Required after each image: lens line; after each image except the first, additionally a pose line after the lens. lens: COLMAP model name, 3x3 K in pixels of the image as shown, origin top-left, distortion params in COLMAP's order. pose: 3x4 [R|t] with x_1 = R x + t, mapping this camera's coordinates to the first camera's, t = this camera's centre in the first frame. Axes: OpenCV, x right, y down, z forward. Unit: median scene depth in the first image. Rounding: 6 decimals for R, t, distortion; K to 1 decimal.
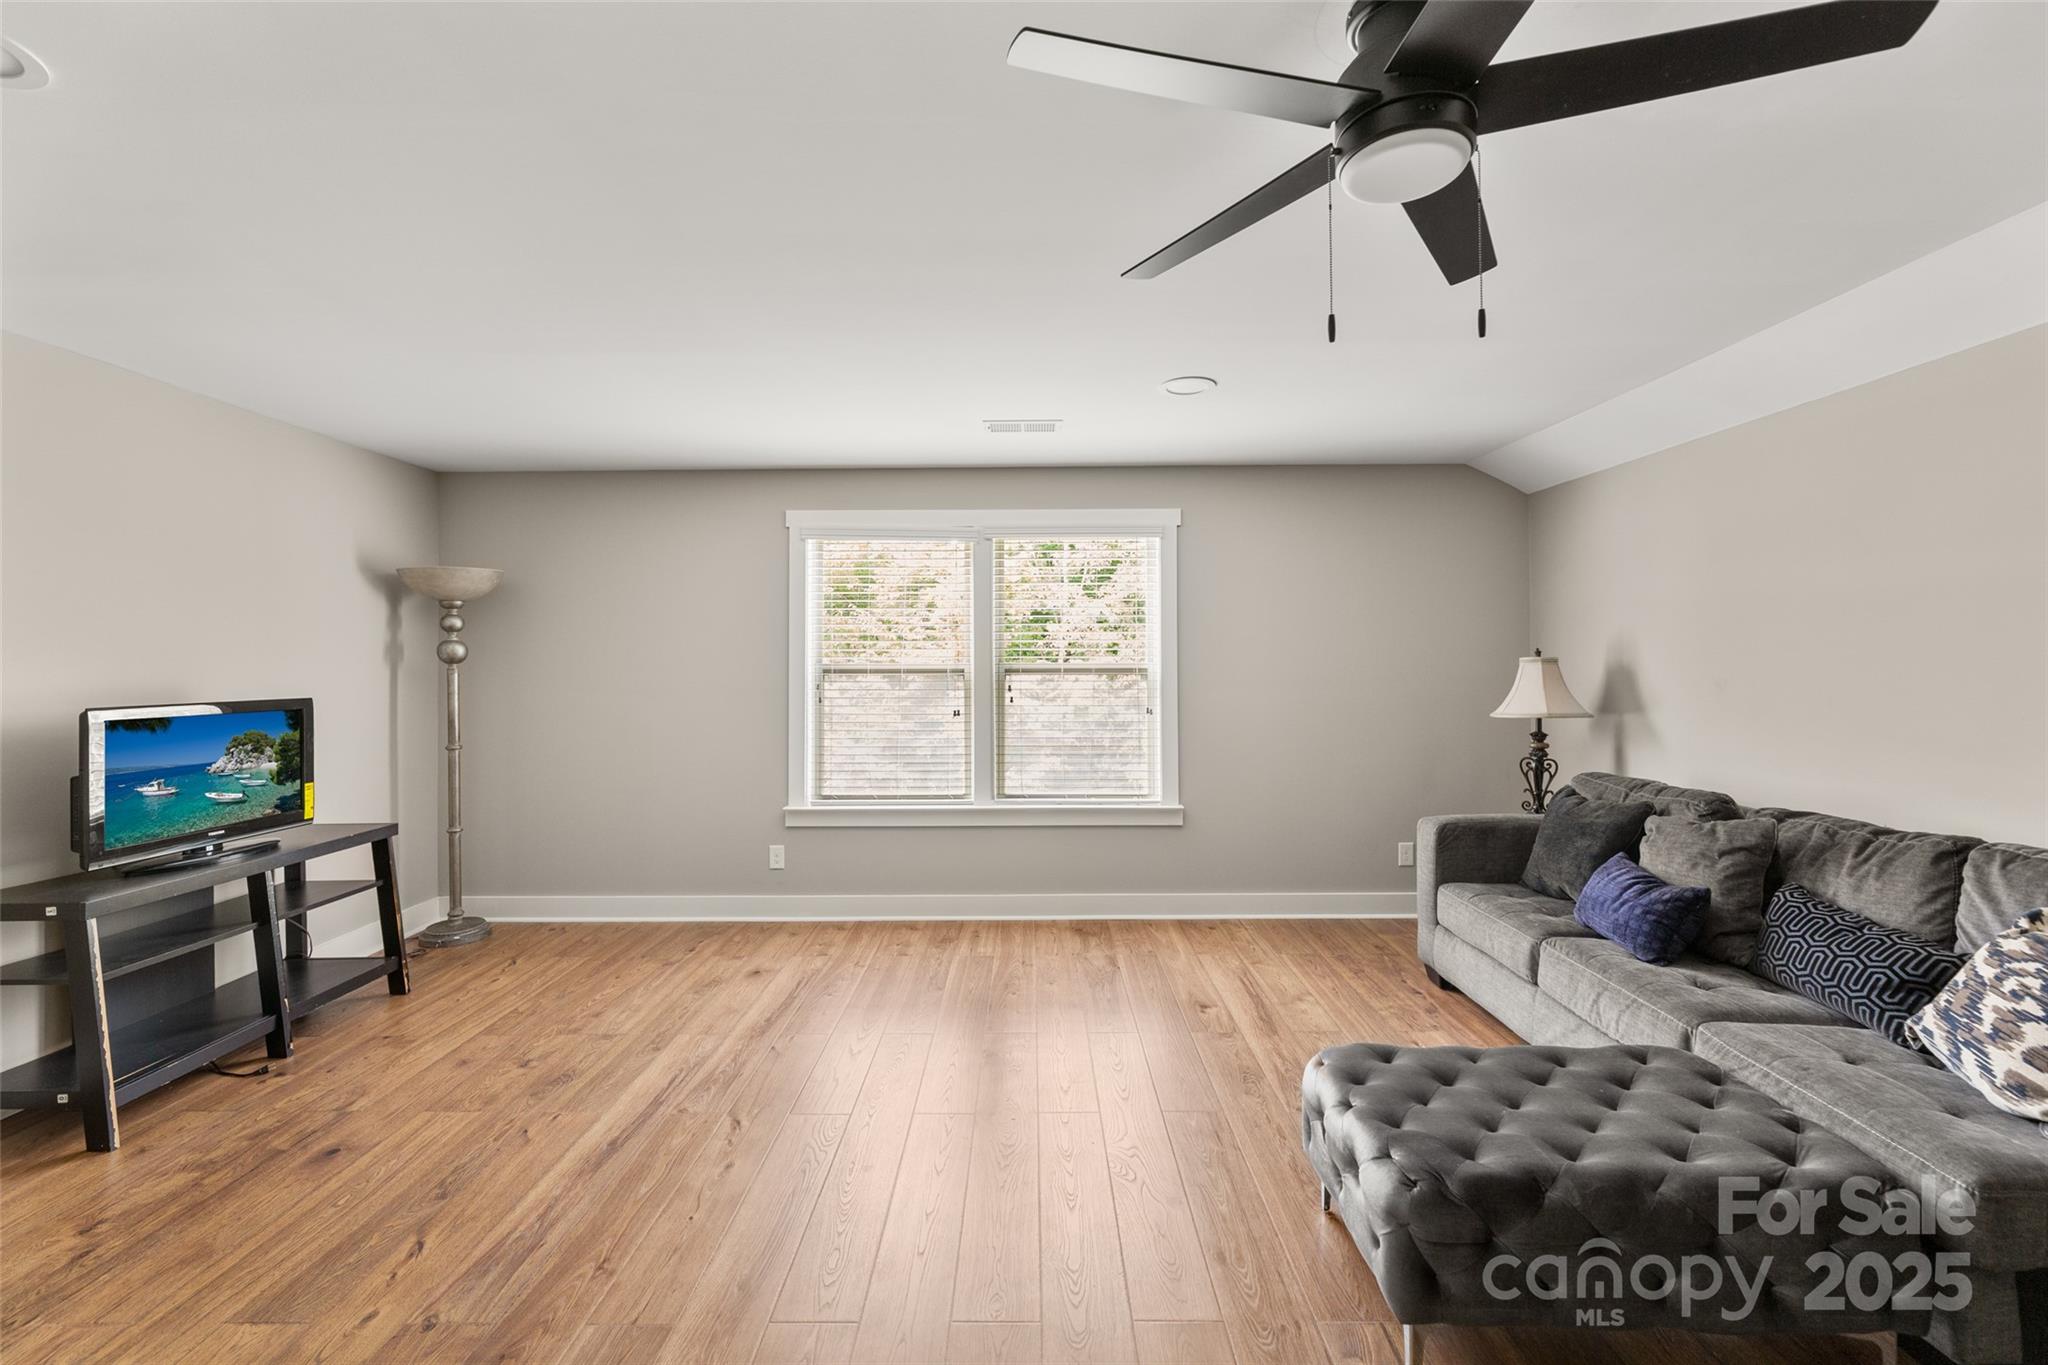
lens RADIAL K [[817.6, 0, 1016.2], [0, 817.6, 663.4], [0, 0, 1]] dist [-0.000344, -0.000181]
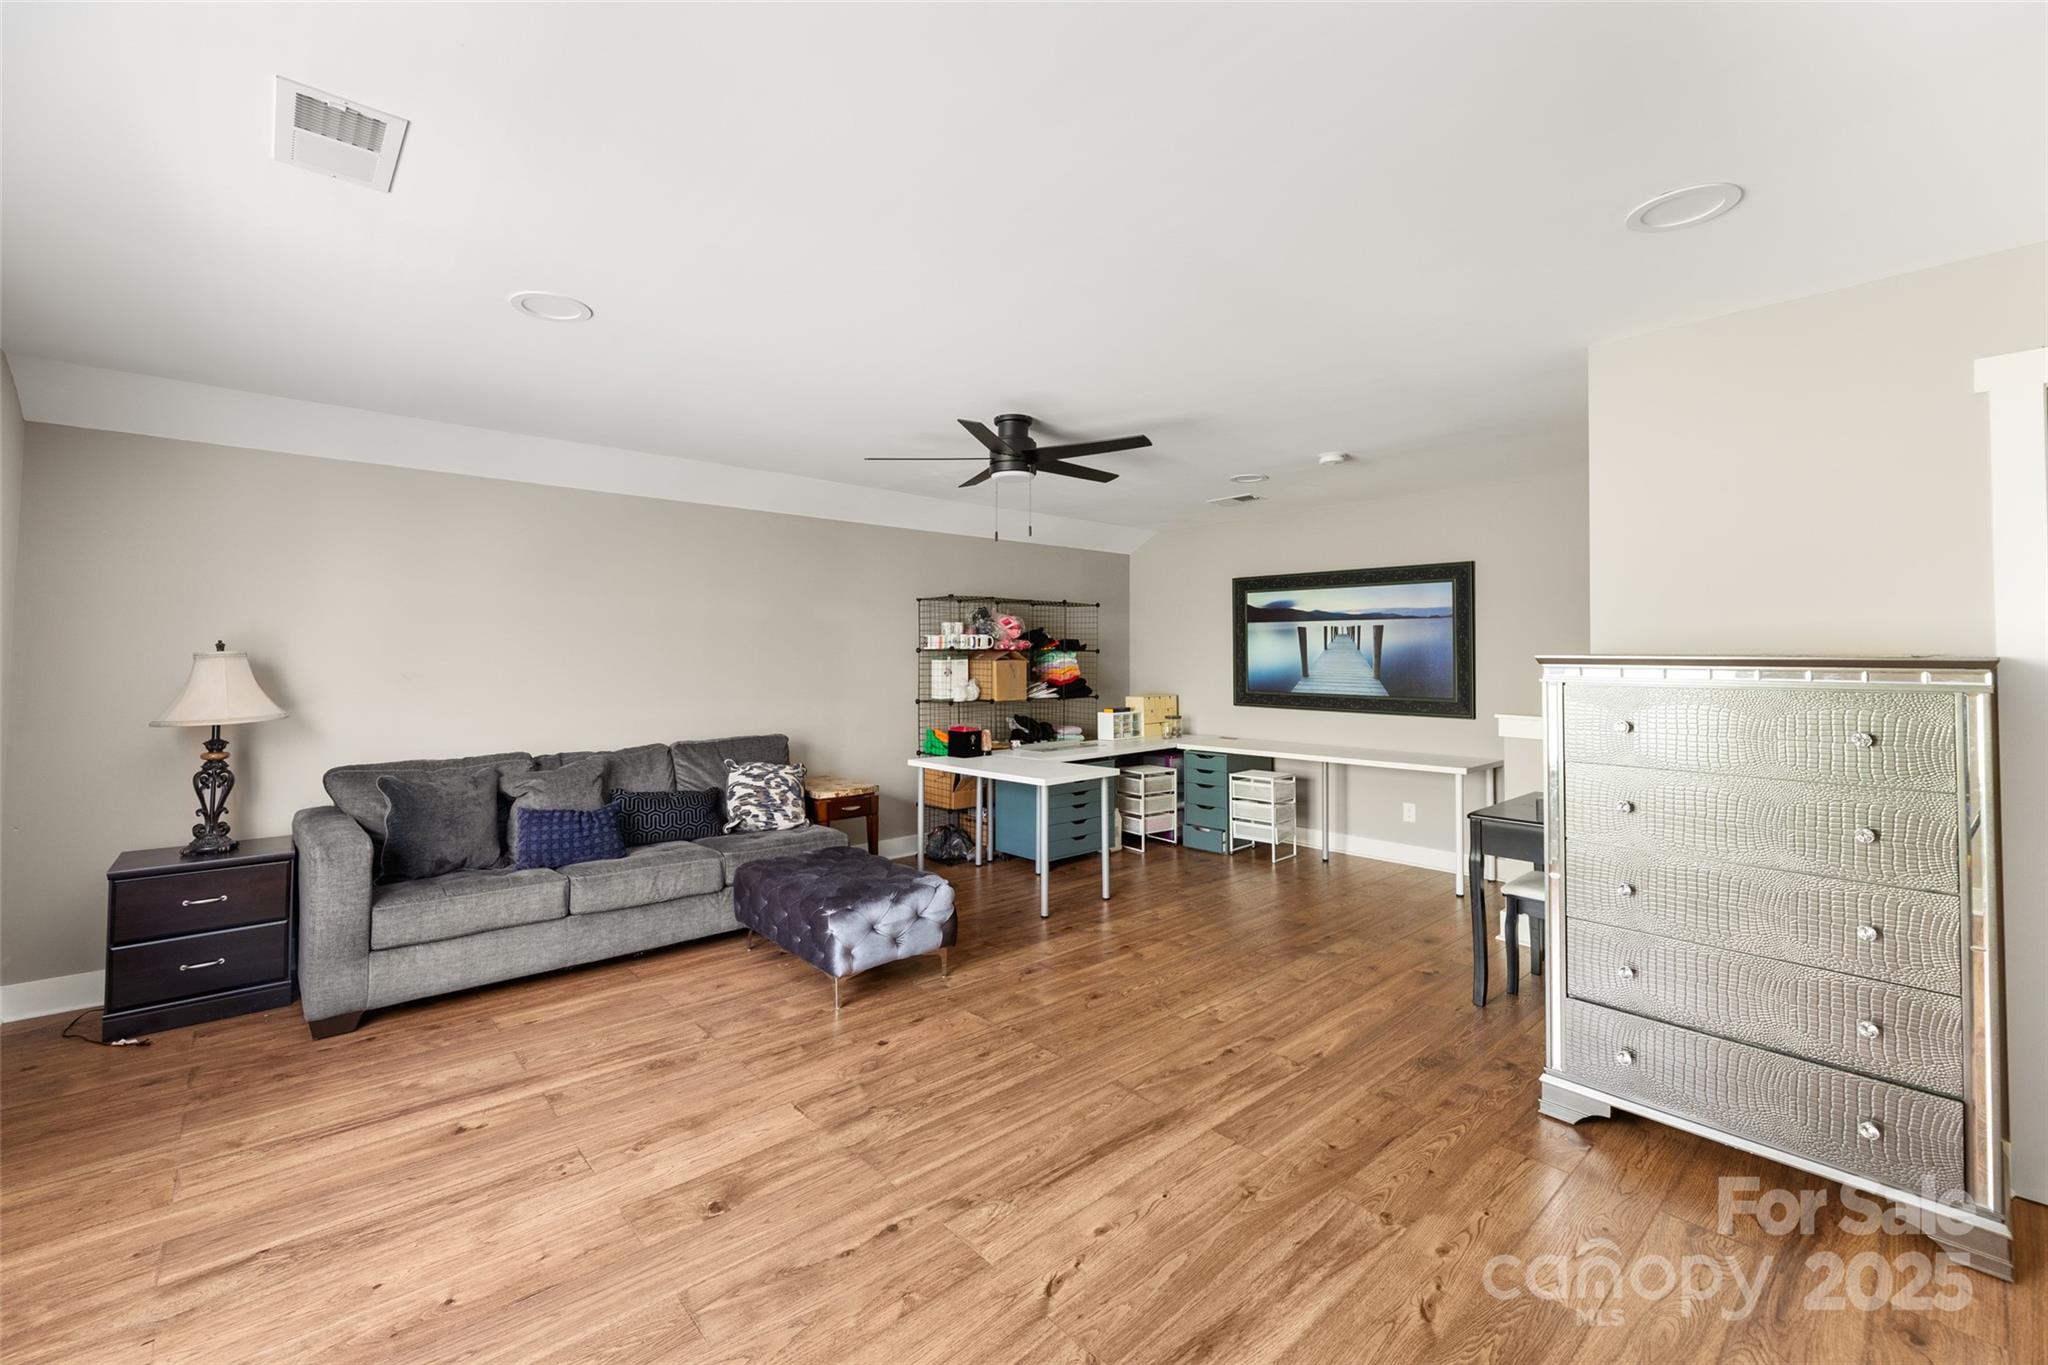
lens RADIAL K [[817.6, 0, 1016.2], [0, 817.6, 663.4], [0, 0, 1]] dist [-0.000344, -0.000181]
pose [[-0.650774, 0.001028, 0.759271, -0.622362], [0.002297, 0.999997, 0.000615, 0.006576], [-0.759268, 0.002144, -0.650775, 1.065672]]
